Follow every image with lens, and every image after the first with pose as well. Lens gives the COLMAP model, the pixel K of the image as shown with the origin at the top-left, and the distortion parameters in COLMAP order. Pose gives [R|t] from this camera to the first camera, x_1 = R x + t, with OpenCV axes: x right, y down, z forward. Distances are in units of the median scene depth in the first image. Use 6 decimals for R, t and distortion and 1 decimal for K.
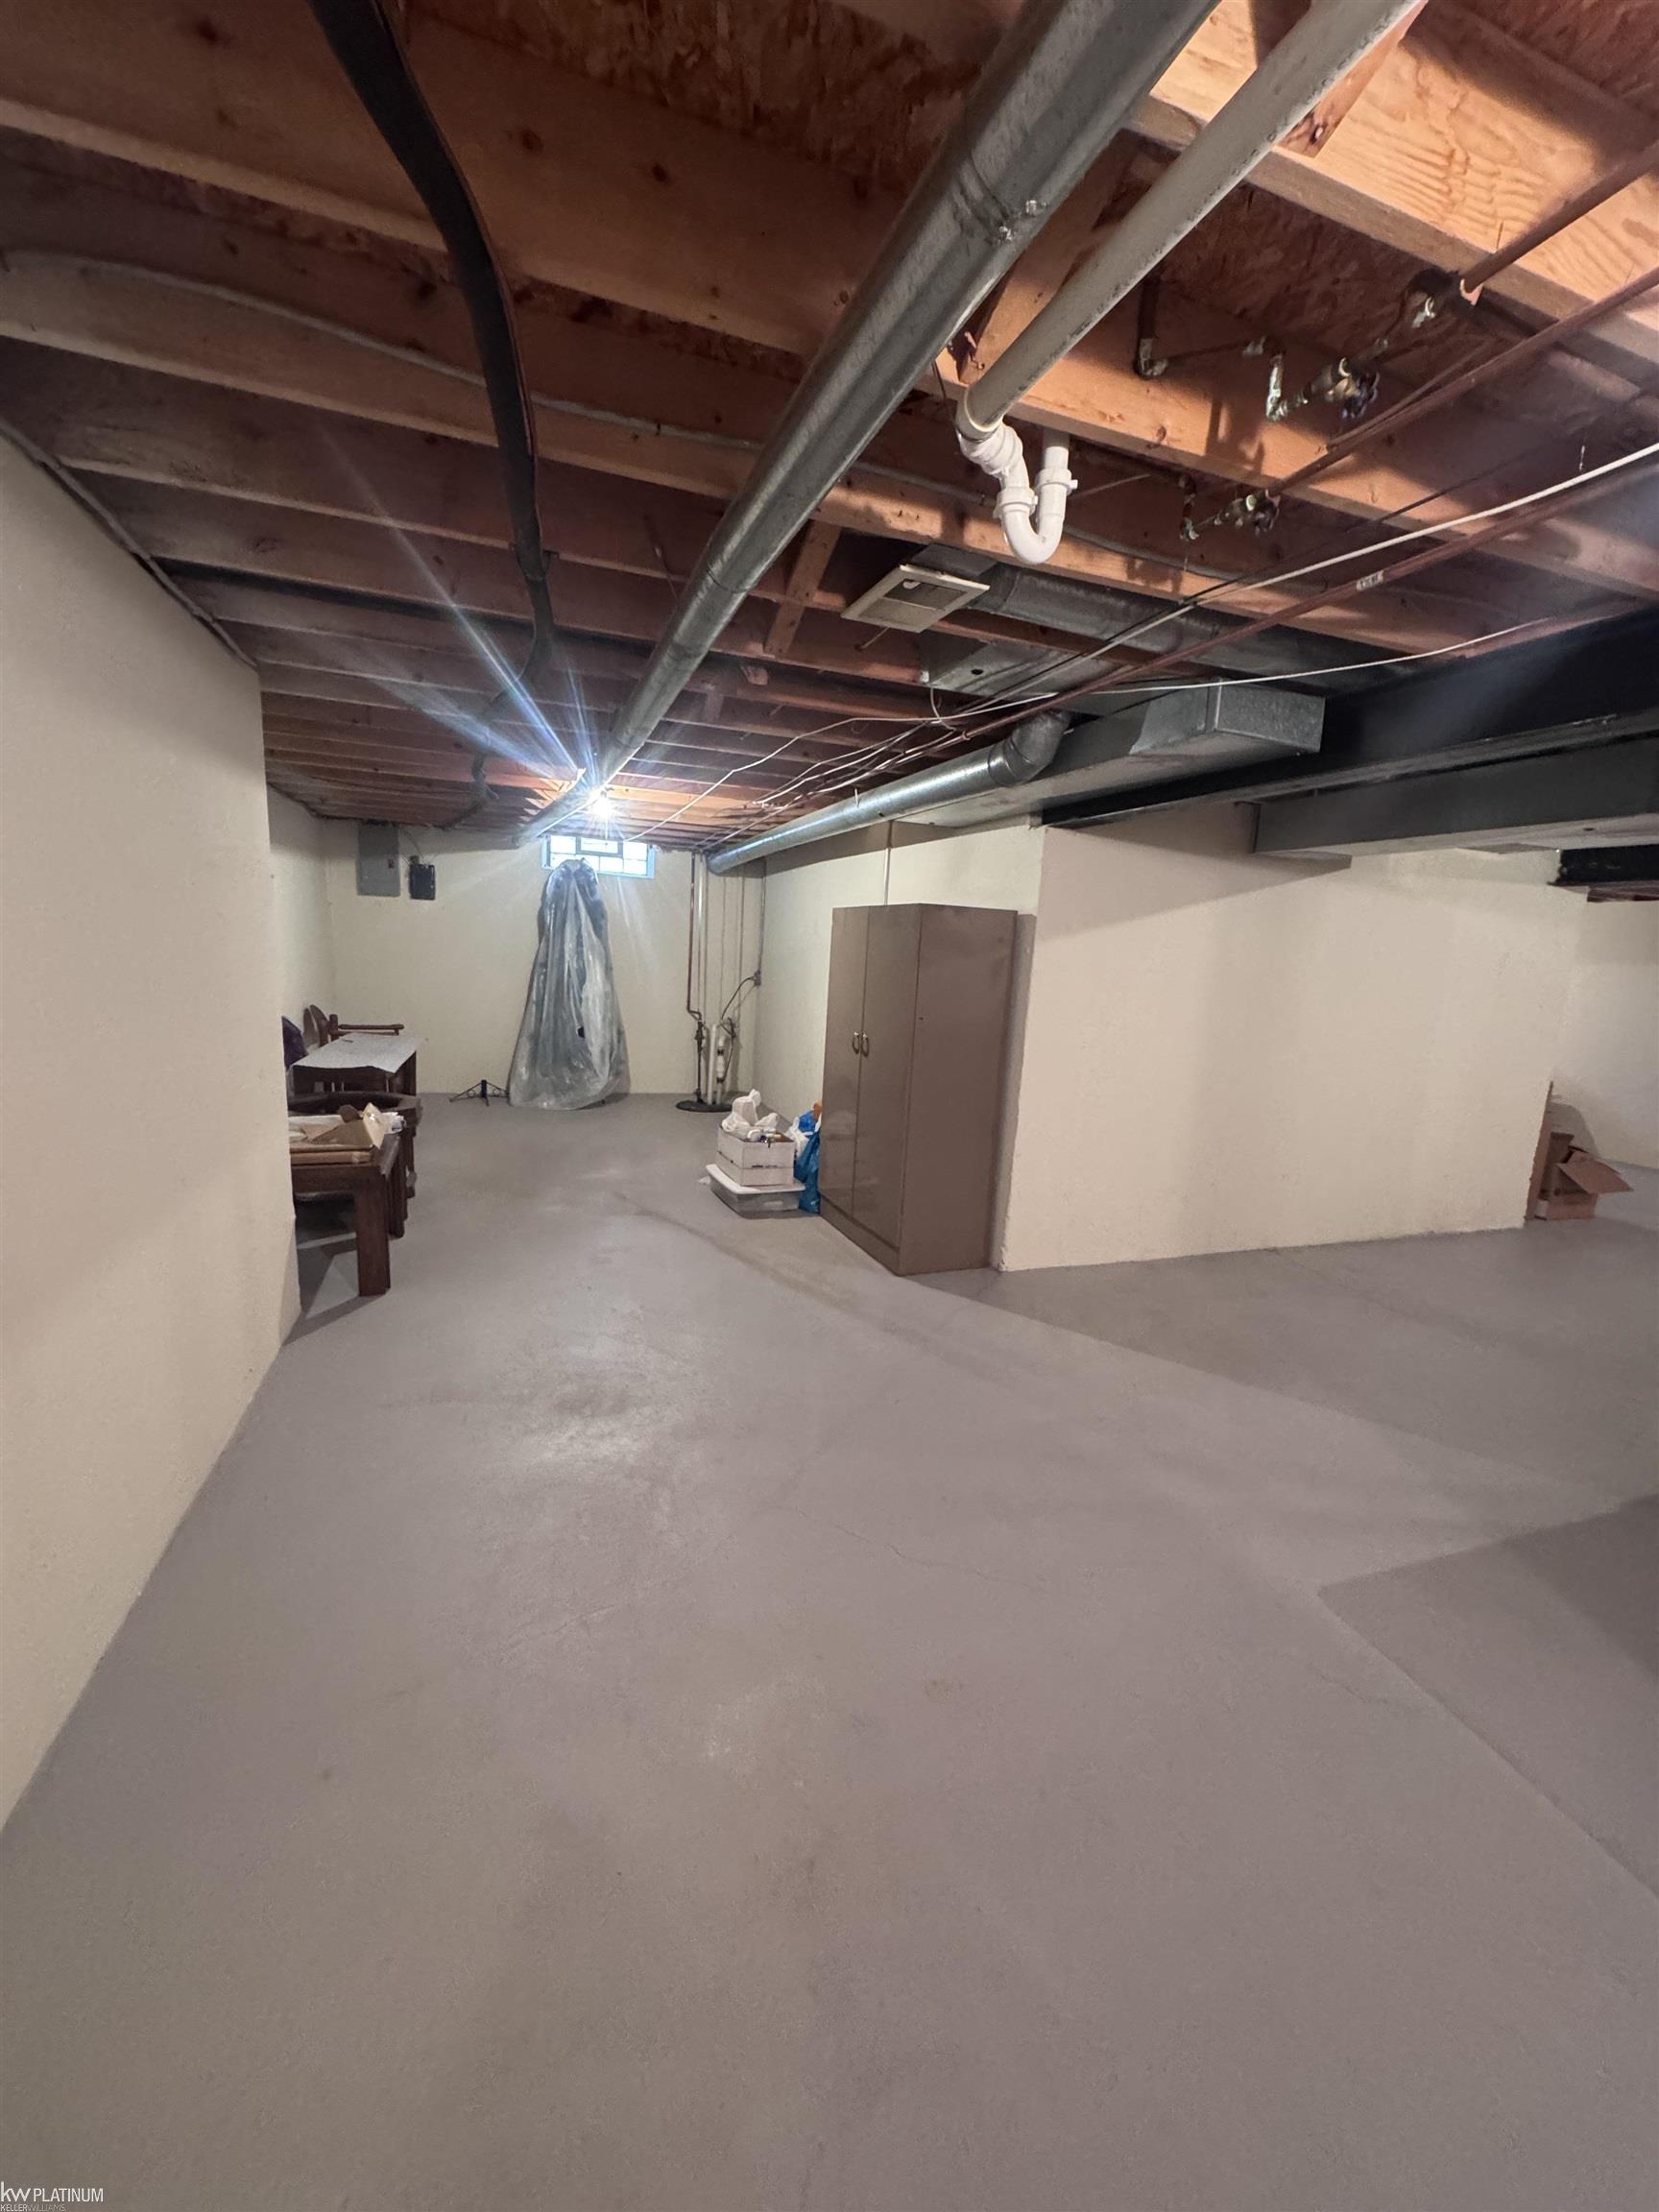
lens RADIAL K [[881.2, 0, 826.4], [0, 881.2, 1104.1], [0, 0, 1]] dist [-0.006848, 0.001240]
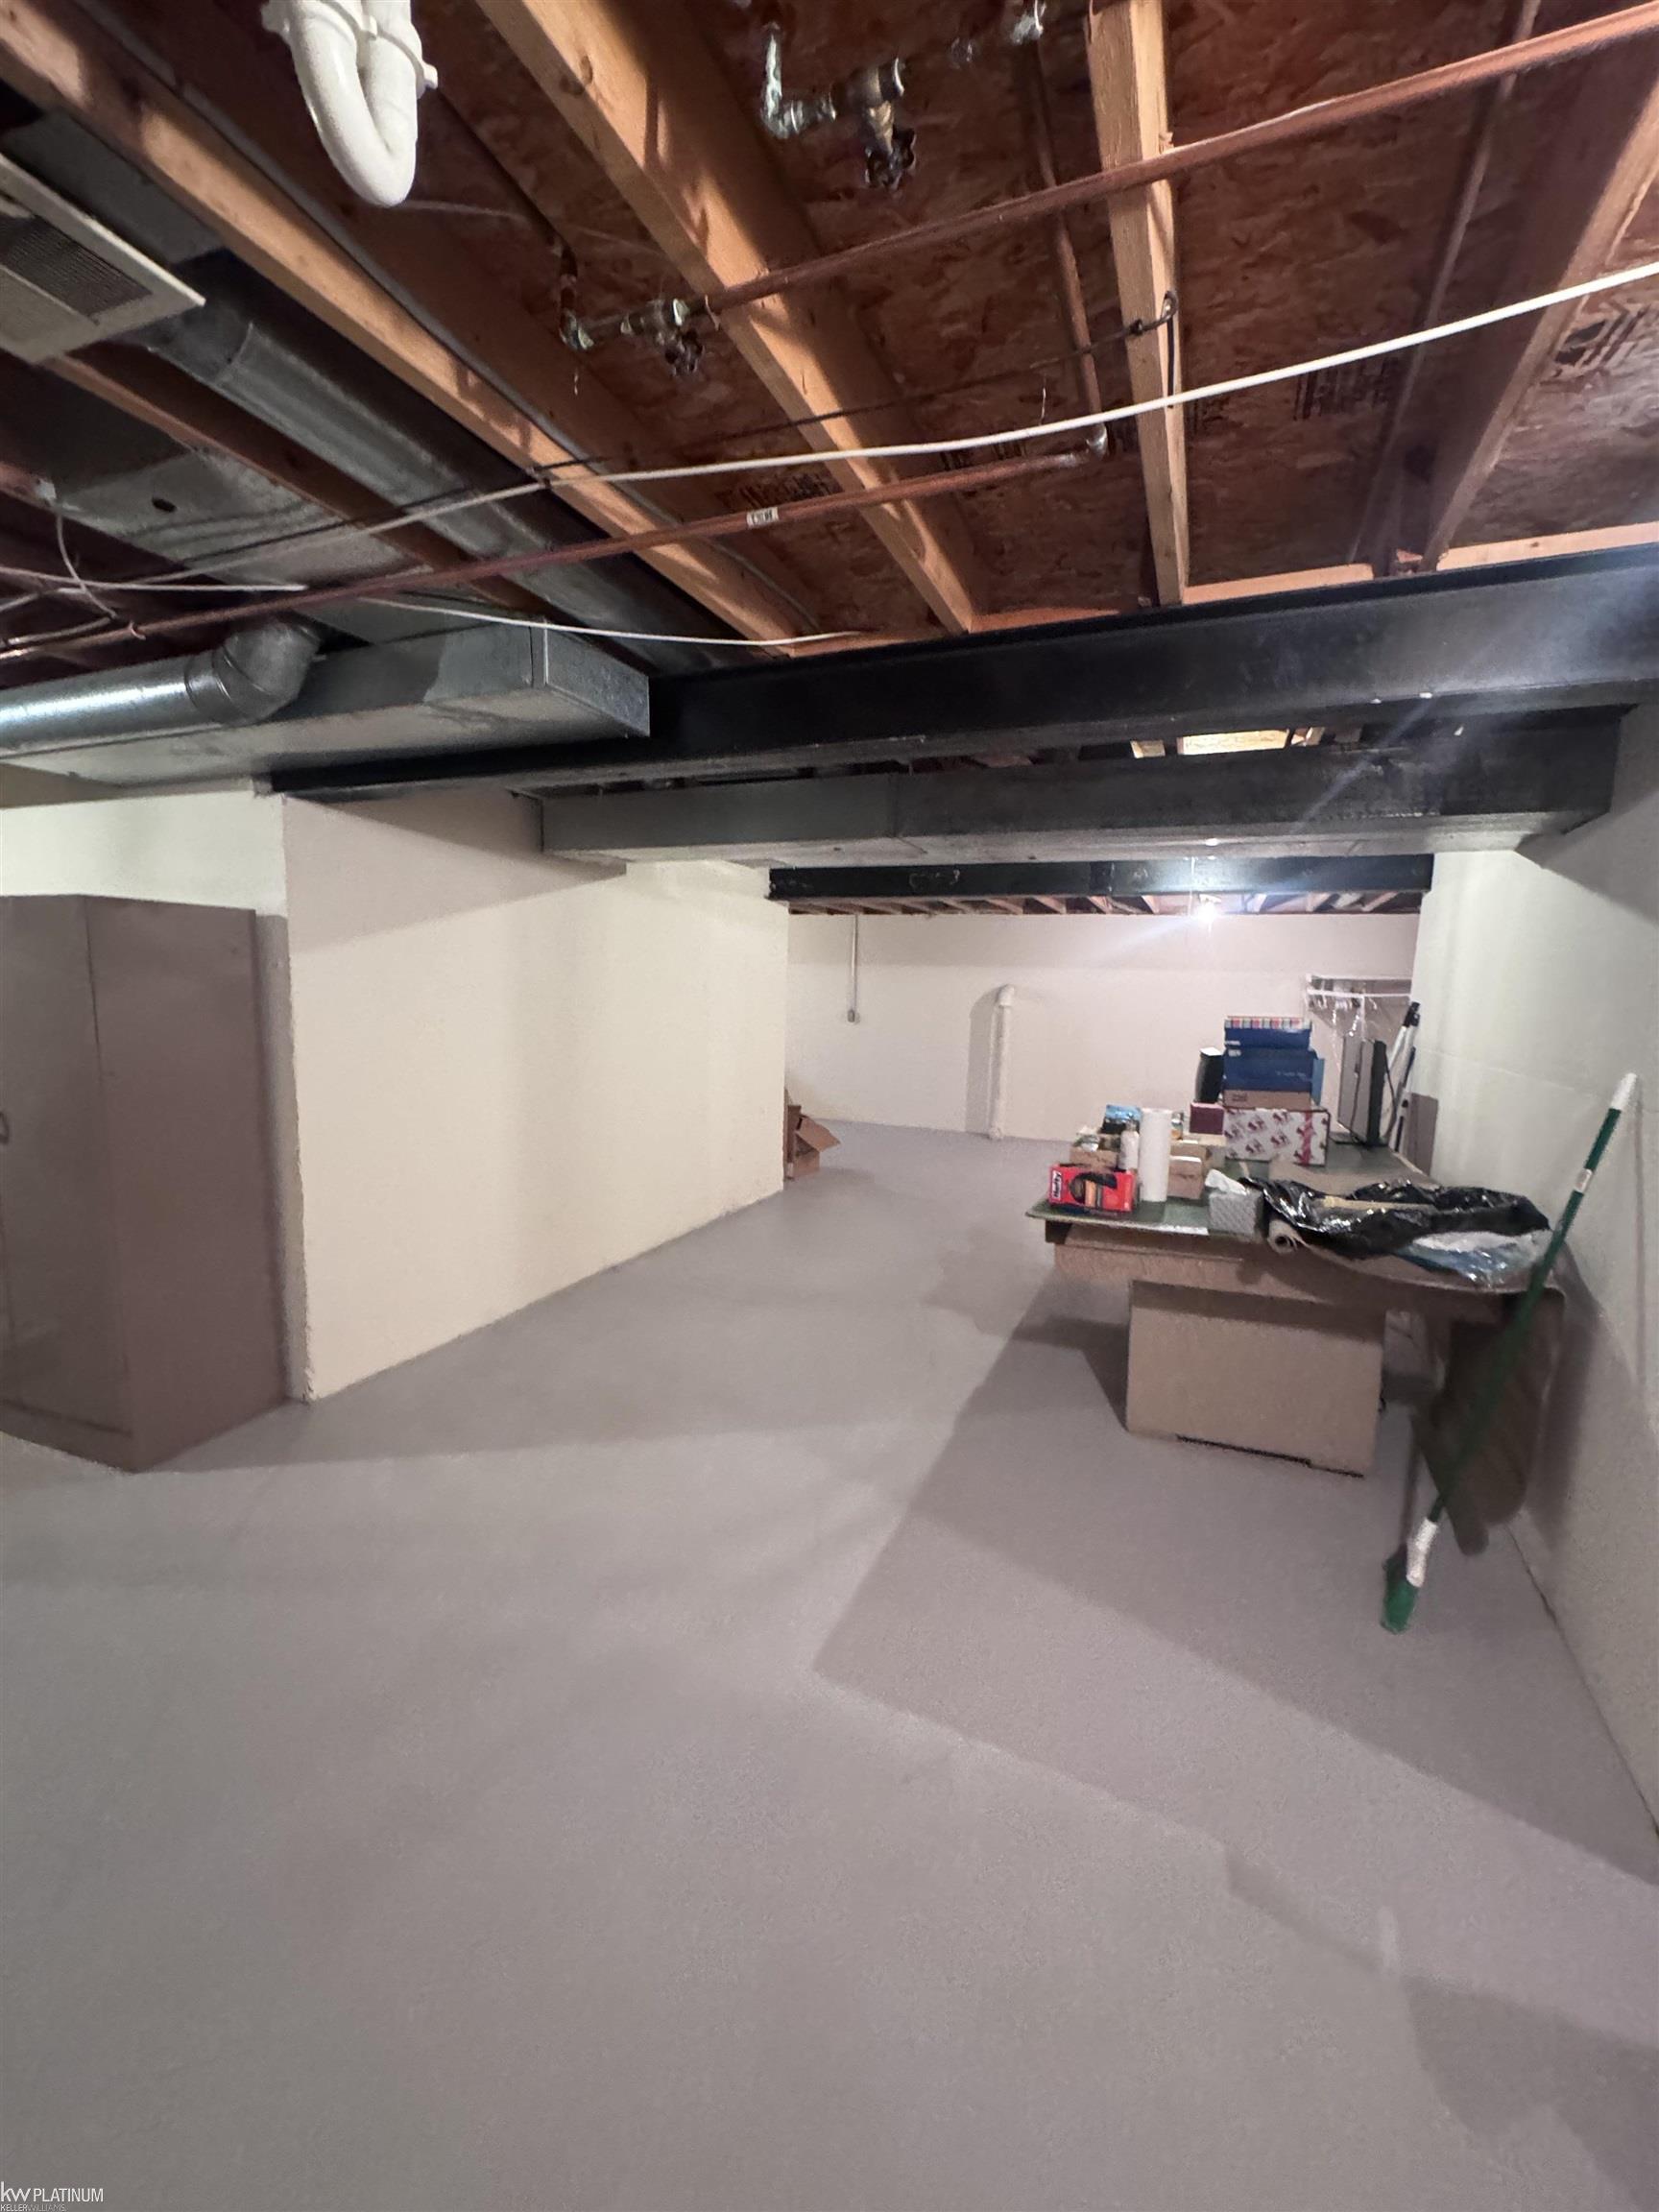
lens RADIAL K [[881.2, 0, 827.2], [0, 881.2, 1104.4], [0, 0, 1]] dist [-0.006848, 0.001240]
pose [[0.678273, -0.135512, 0.722206, -0.005271], [0.139634, 0.988709, 0.054378, -0.048071], [-0.721421, 0.063961, 0.689537, 0.234427]]
